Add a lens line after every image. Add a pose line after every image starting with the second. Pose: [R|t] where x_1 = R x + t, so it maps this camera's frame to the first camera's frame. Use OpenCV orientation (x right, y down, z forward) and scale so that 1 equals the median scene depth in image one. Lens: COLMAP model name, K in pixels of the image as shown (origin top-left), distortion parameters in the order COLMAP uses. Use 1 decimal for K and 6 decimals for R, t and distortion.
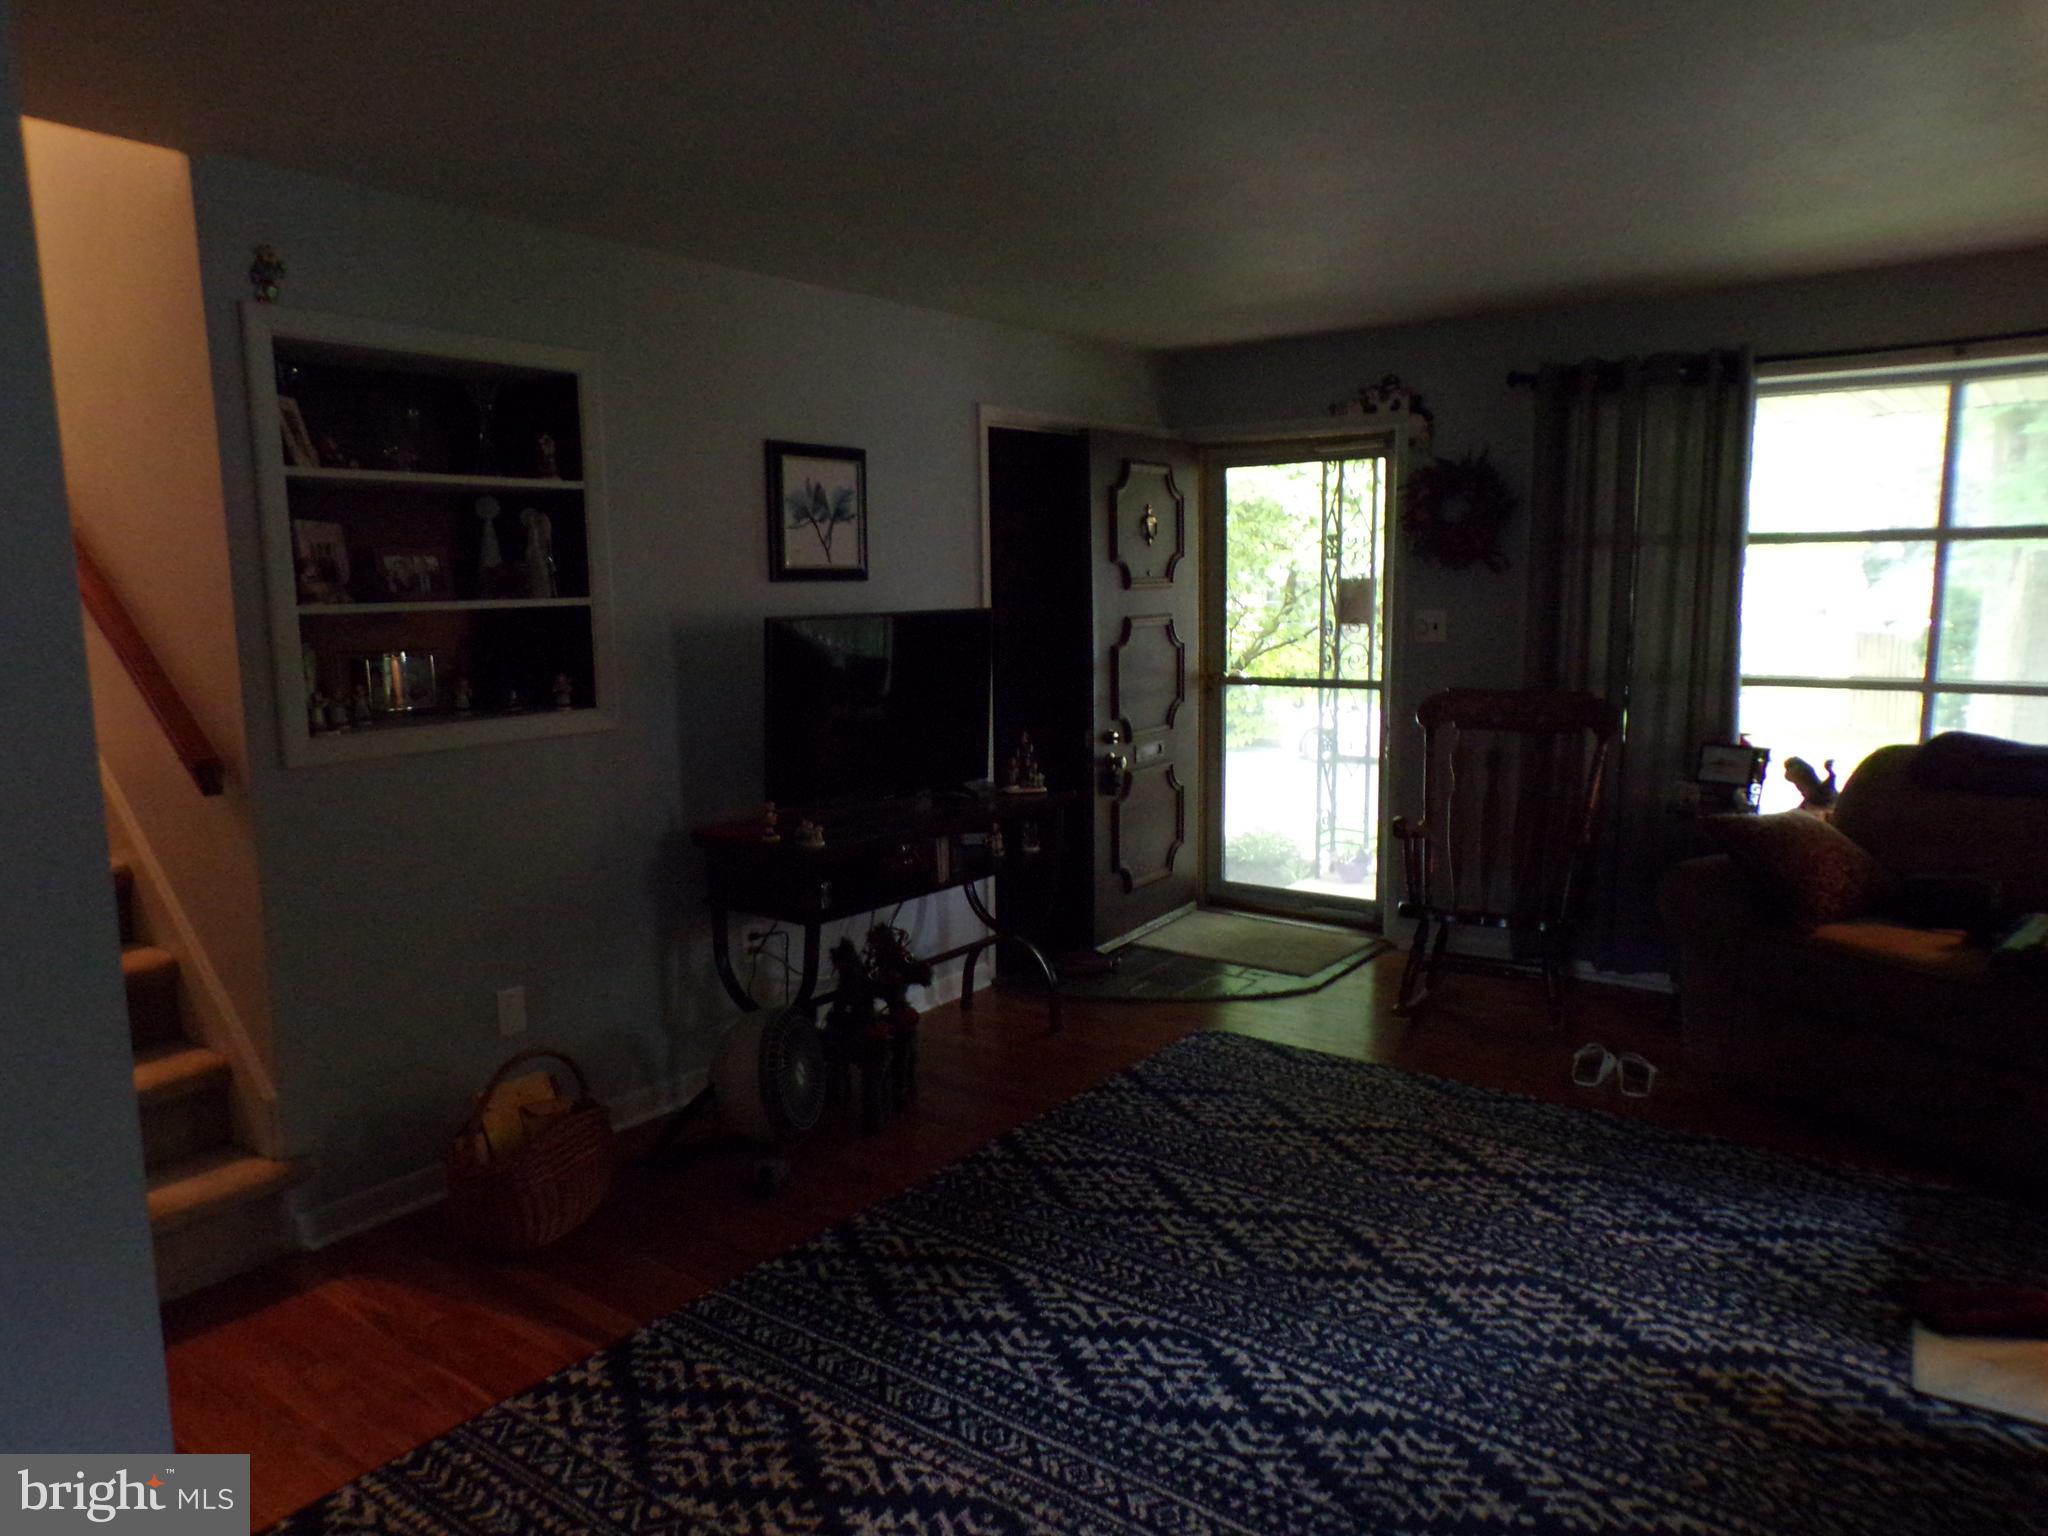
lens RADIAL K [[1389.6, 0, 1021.3], [0, 1389.6, 765.1], [0, 0, 1]] dist [-0.003900, 0.003103]
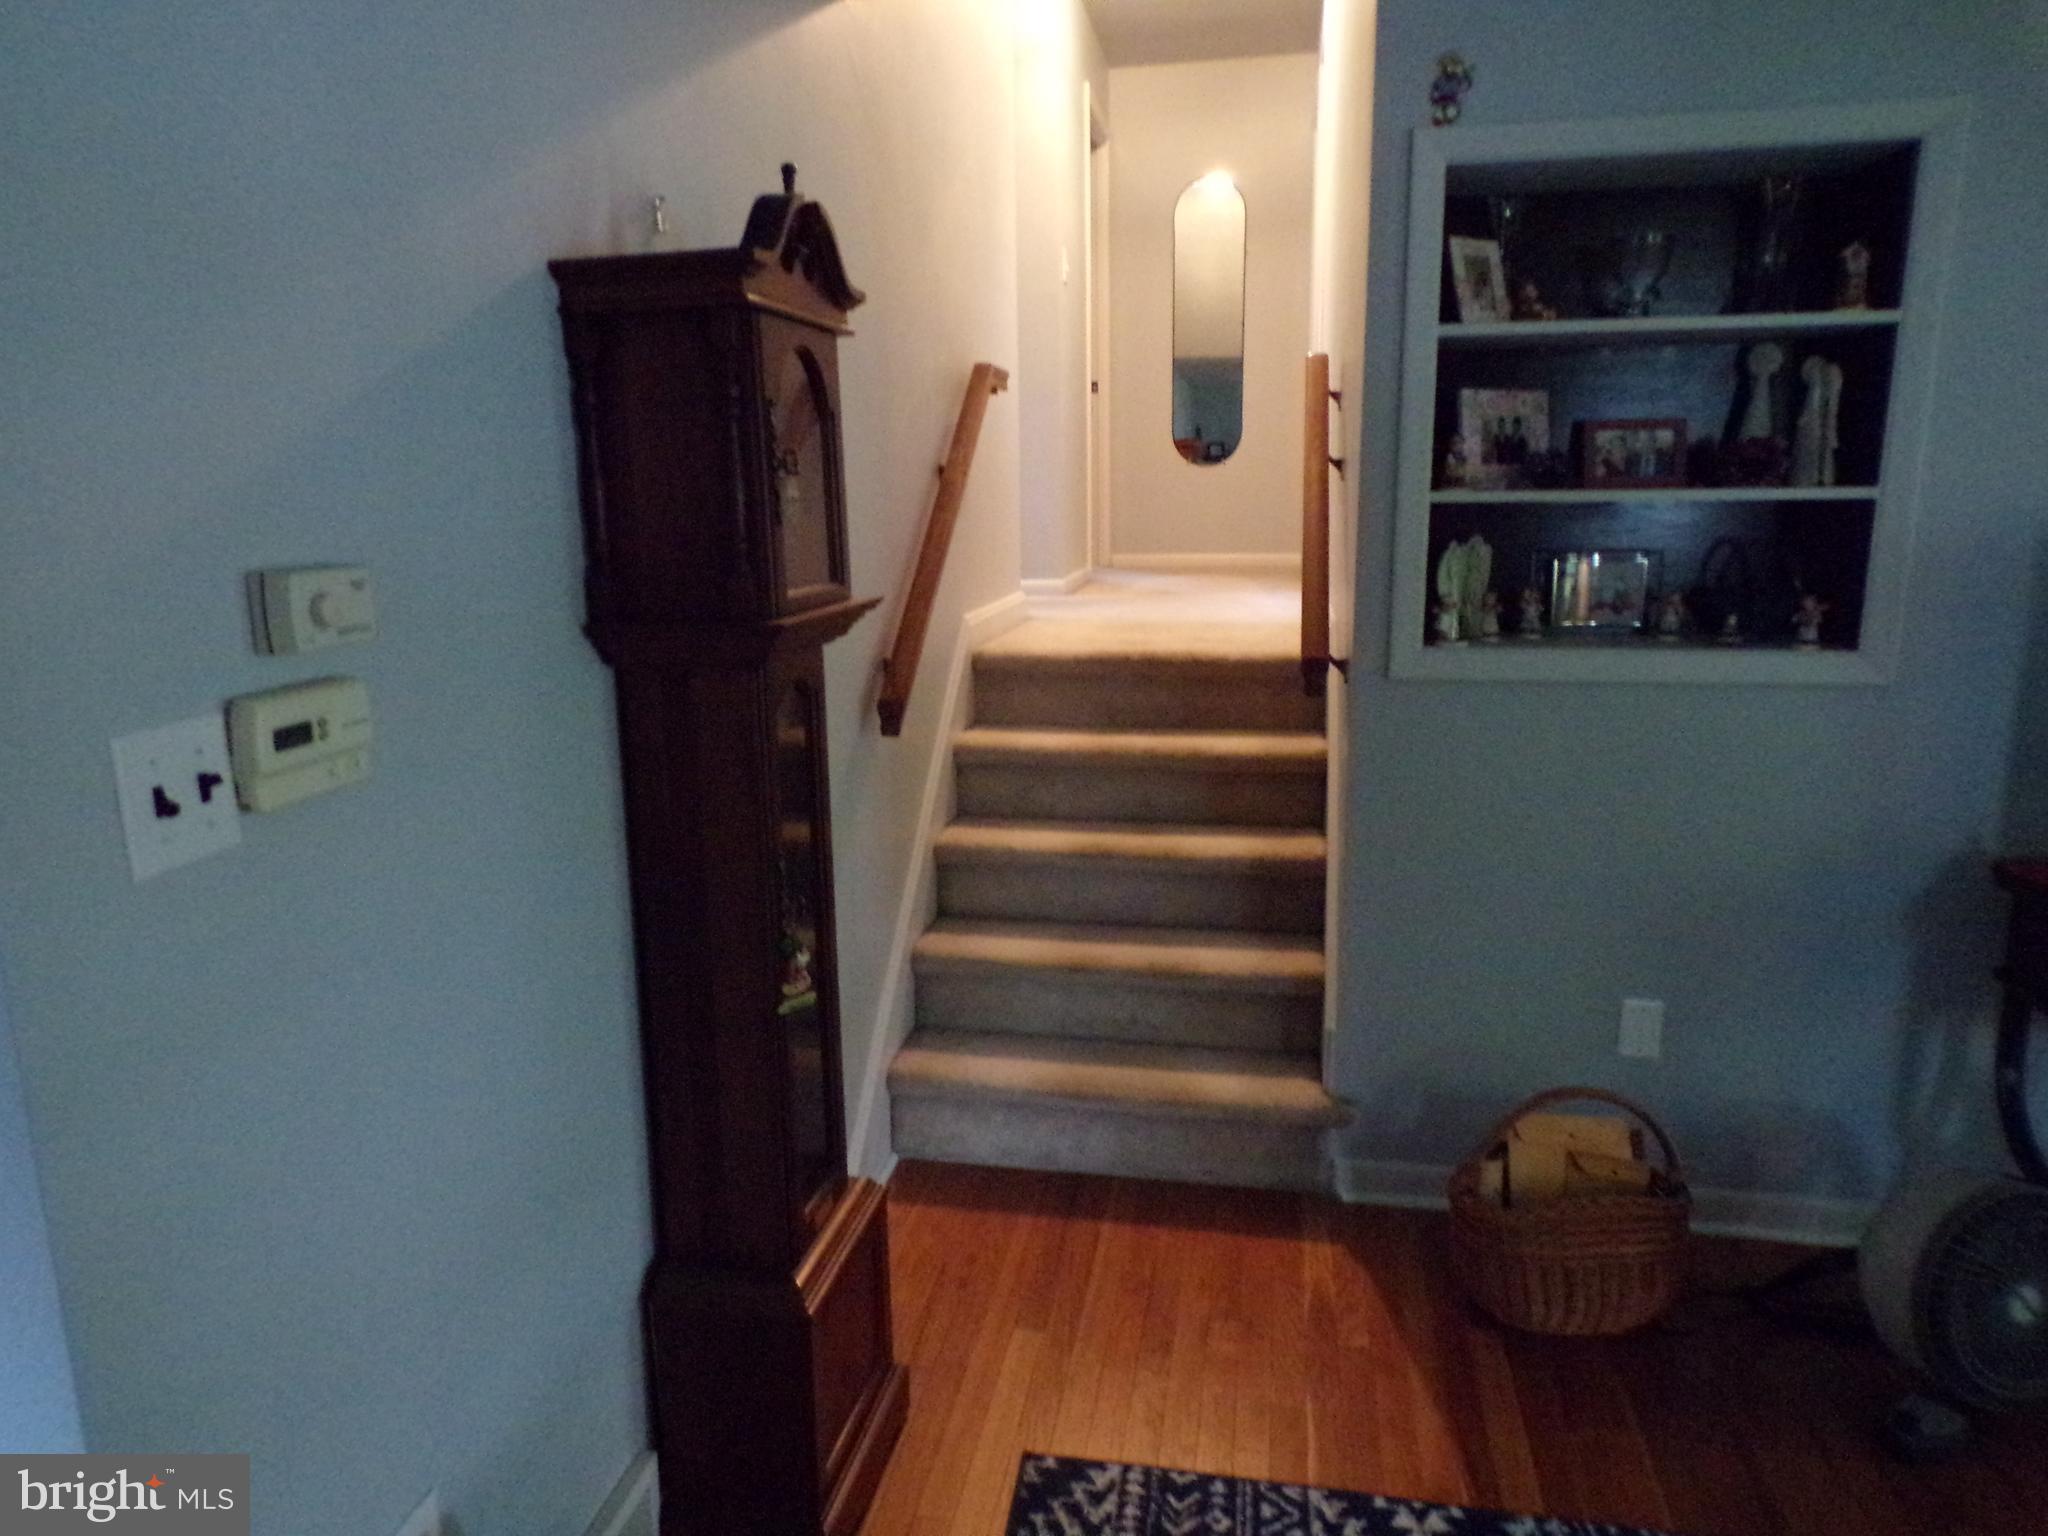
lens RADIAL K [[1389.6, 0, 1025.0], [0, 1389.6, 780.6], [0, 0, 1]] dist [-0.003900, 0.003103]
pose [[0.435149, 0.199520, -0.877973, 0.138975], [-0.115136, 0.979463, 0.165519, -0.047697], [0.892966, 0.029061, 0.449184, 0.353261]]
